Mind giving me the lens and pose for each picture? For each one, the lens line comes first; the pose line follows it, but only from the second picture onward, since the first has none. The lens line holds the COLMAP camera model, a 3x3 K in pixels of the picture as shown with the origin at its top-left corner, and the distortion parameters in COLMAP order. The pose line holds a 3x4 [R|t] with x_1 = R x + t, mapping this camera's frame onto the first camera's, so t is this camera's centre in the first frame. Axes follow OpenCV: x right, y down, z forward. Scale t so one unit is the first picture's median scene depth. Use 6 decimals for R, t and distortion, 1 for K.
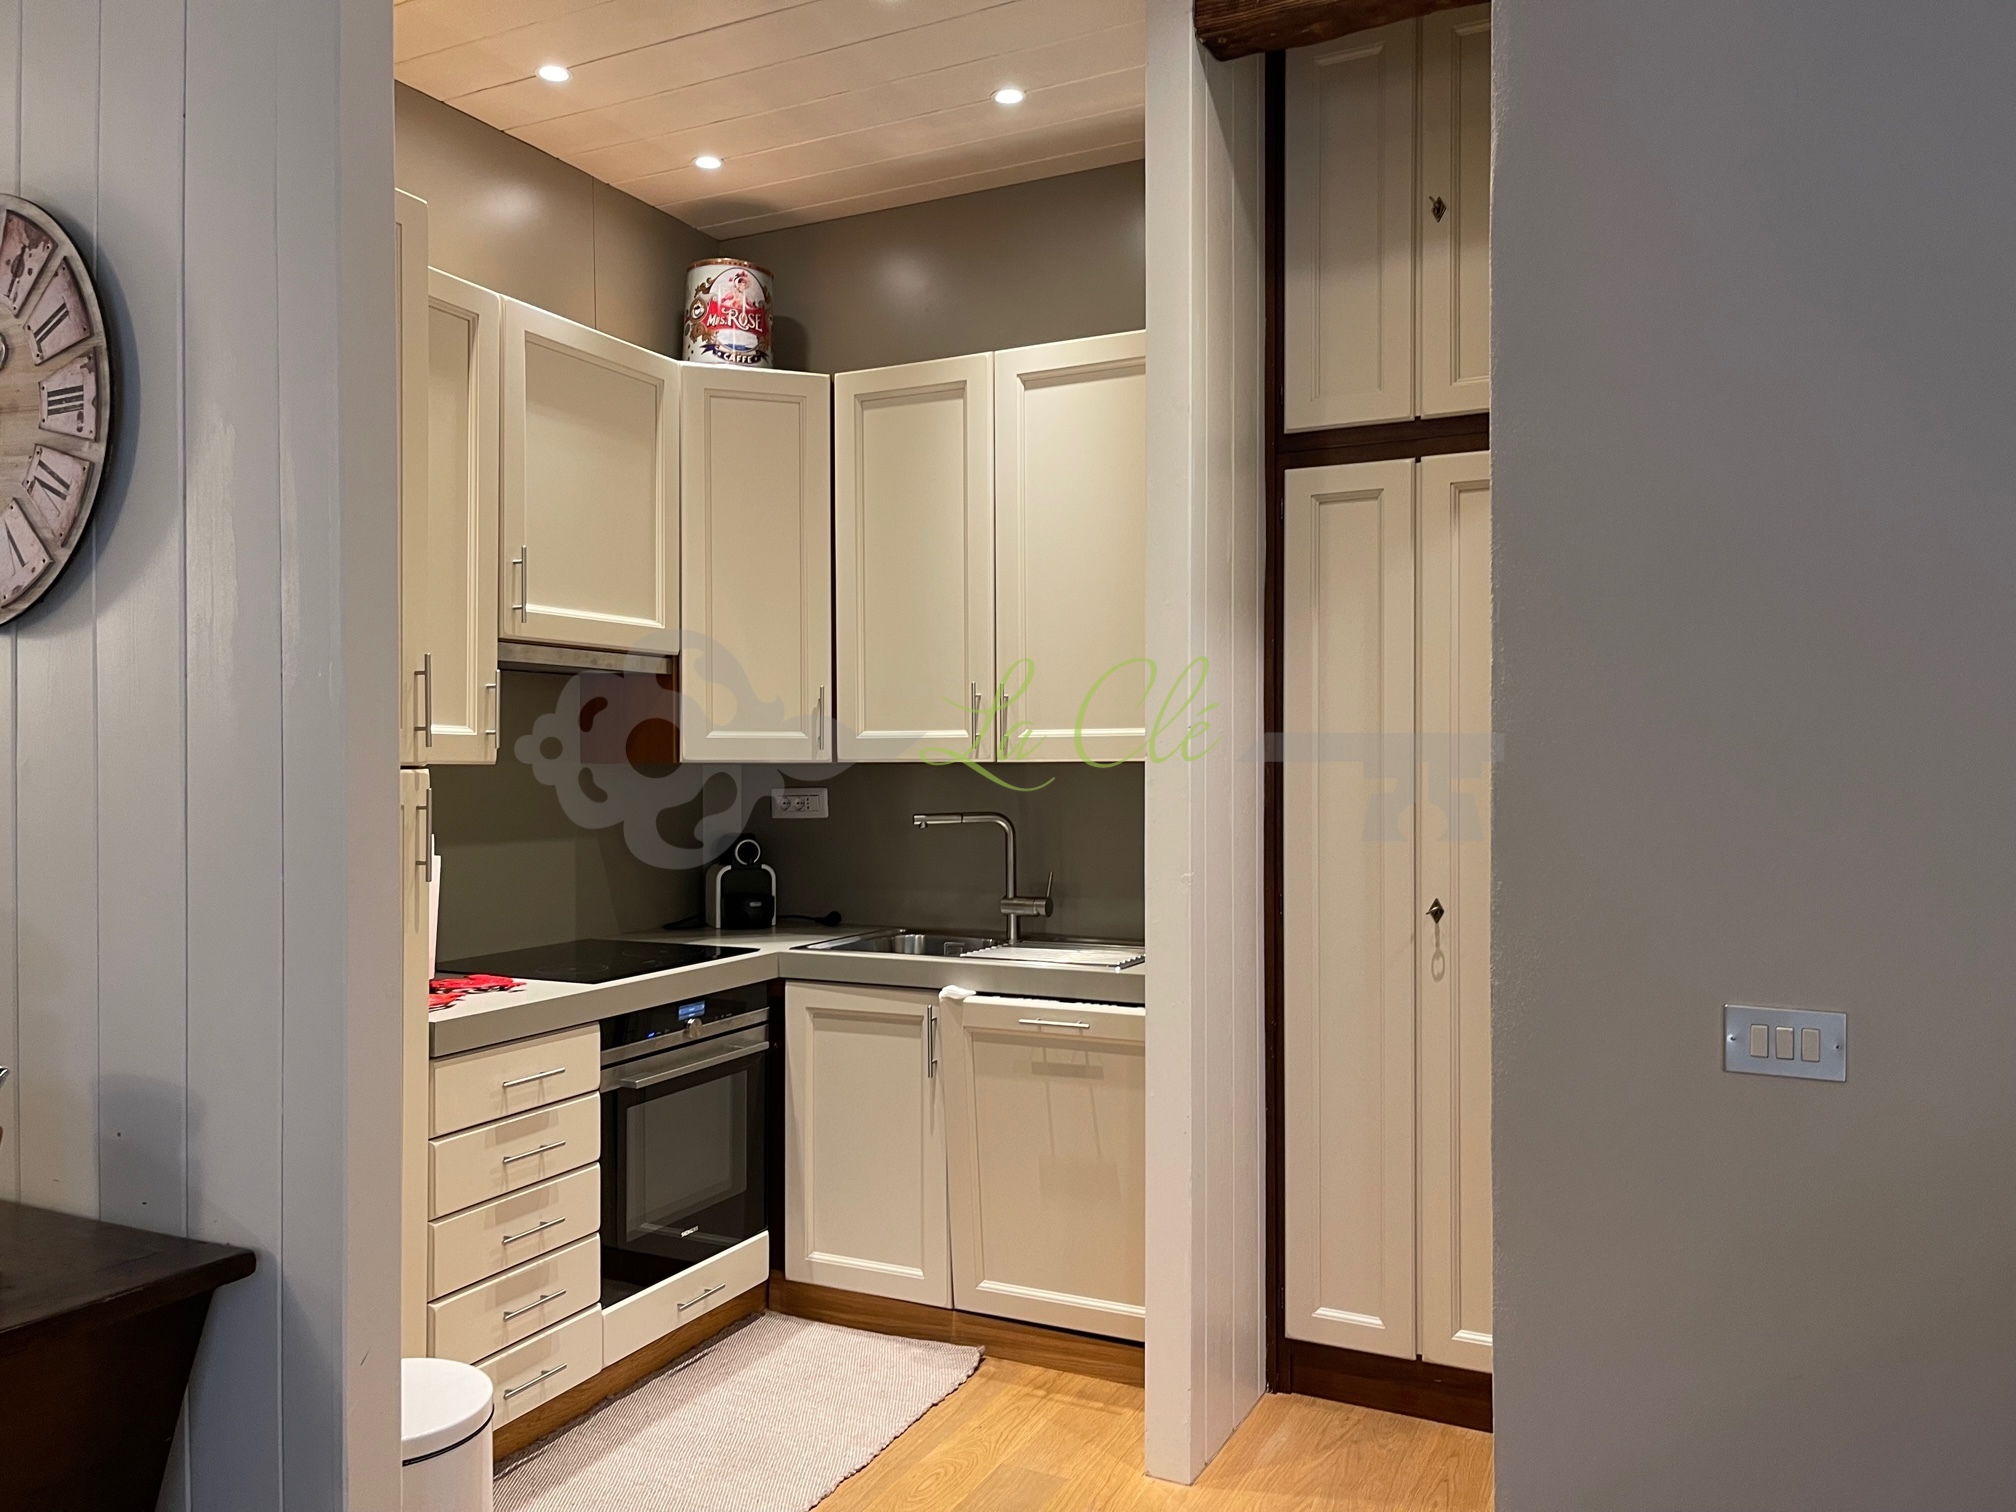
lens RADIAL K [[1554.6, 0, 989.1], [0, 1554.6, 758.3], [0, 0, 1]] dist [0.069600, -0.094938]
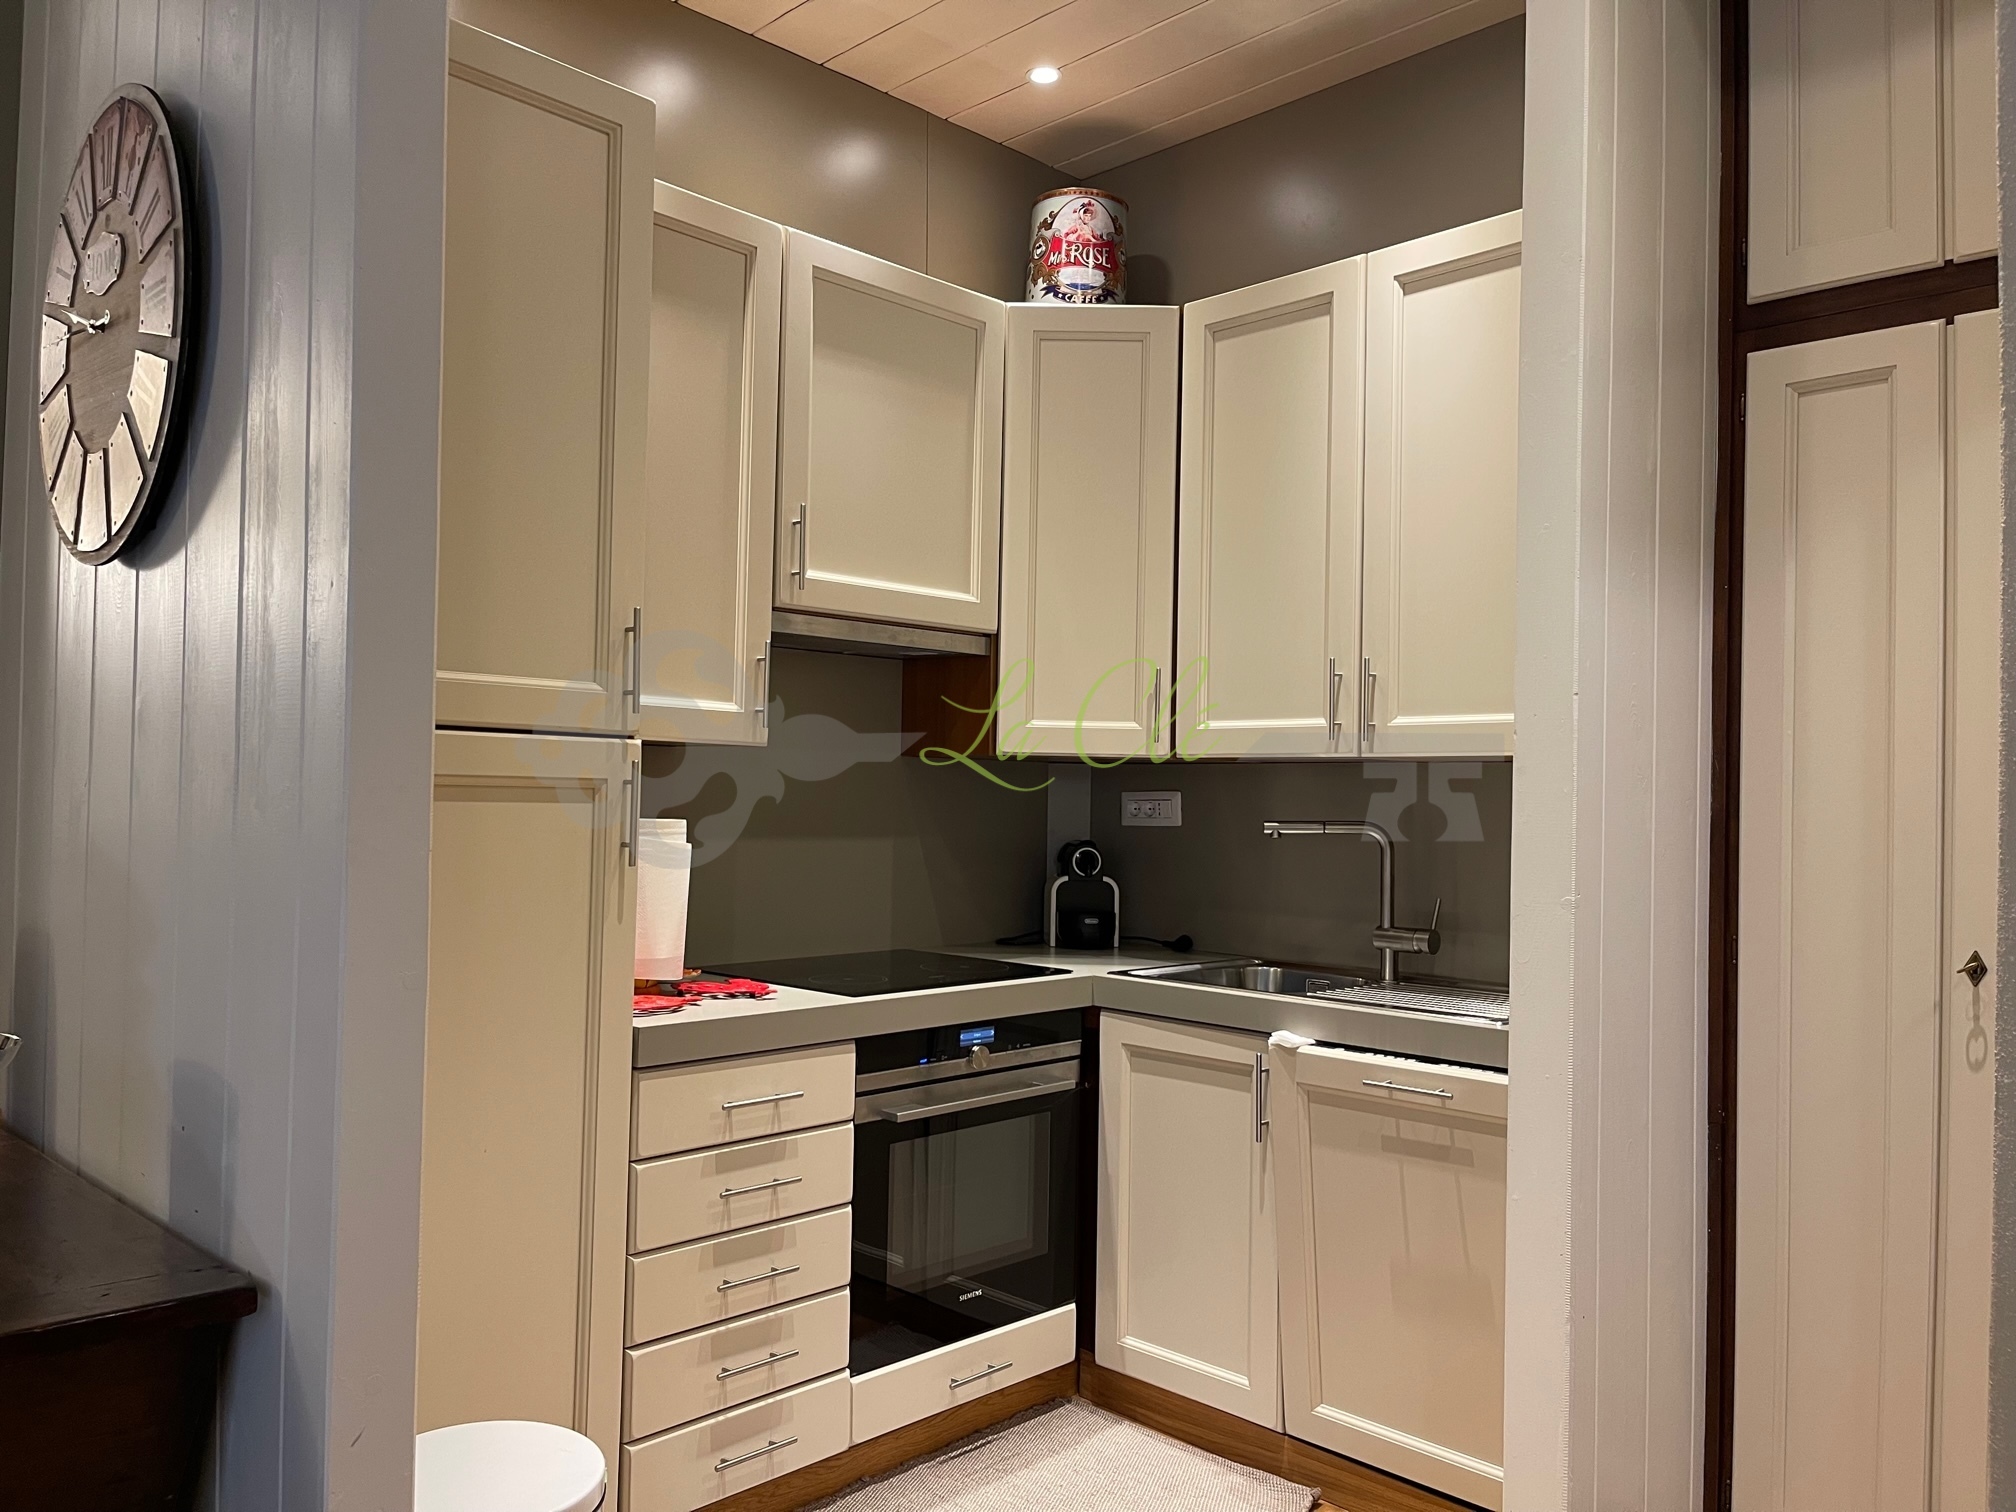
lens RADIAL K [[1512.7, 0, 1008.7], [0, 1512.7, 770.6], [0, 0, 1]] dist [0.075319, -0.111519]
pose [[0.946116, 0.013991, -0.323526, 0.093117], [-0.020314, 0.999663, -0.016177, 0.027466], [0.323190, 0.021877, 0.946081, 0.206980]]
